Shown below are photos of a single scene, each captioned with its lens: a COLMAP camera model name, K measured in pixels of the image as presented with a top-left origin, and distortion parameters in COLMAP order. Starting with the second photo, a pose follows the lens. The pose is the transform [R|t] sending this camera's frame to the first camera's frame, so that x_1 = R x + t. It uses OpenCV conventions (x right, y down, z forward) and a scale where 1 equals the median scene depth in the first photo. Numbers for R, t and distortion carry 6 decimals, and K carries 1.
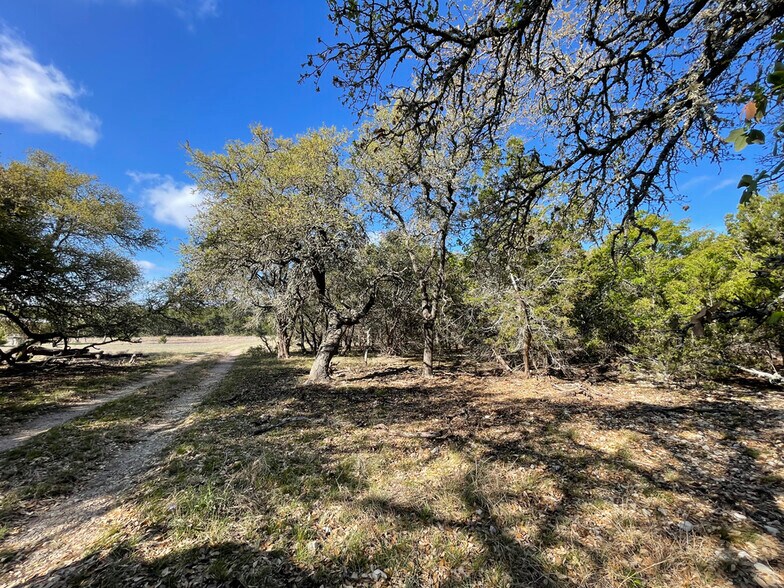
lens RADIAL K [[310.3, 0, 392.0], [0, 310.3, 294.0], [0, 0, 1]] dist [-0.010642, -0.000107]
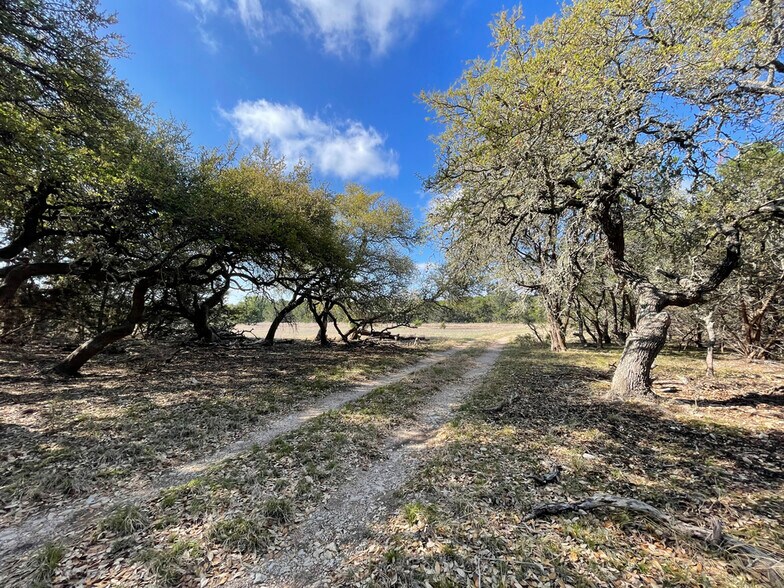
lens RADIAL K [[310.3, 0, 392.0], [0, 310.3, 294.0], [0, 0, 1]] dist [-0.010642, -0.000107]
pose [[0.690120, -0.055394, -0.721572, -0.073159], [0.083645, 0.996489, 0.003500, 0.024317], [0.718845, -0.062771, 0.692330, 0.164724]]
